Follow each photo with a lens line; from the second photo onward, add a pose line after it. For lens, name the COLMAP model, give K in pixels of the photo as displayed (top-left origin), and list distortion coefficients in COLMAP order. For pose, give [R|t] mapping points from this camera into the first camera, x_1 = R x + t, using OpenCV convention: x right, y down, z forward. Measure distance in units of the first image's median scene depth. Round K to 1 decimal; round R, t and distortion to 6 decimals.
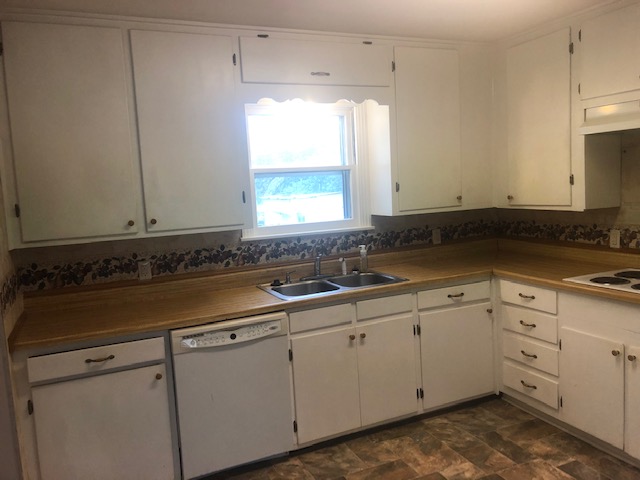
lens RADIAL K [[530.0, 0, 324.2], [0, 530.0, 239.7], [0, 0, 1]] dist [0.033224, -0.001312]
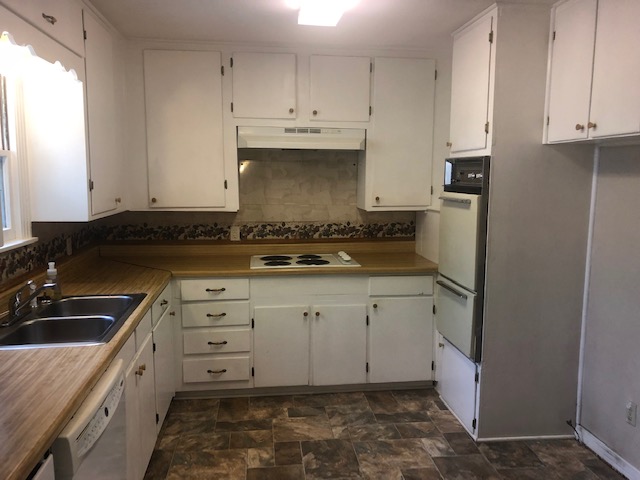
lens RADIAL K [[530.0, 0, 324.2], [0, 530.0, 239.7], [0, 0, 1]] dist [0.033224, -0.001312]
pose [[0.292851, -0.066364, 0.953852, -0.580863], [0.084949, 0.995449, 0.043177, -0.023899], [-0.952377, 0.068384, 0.297156, 0.454505]]
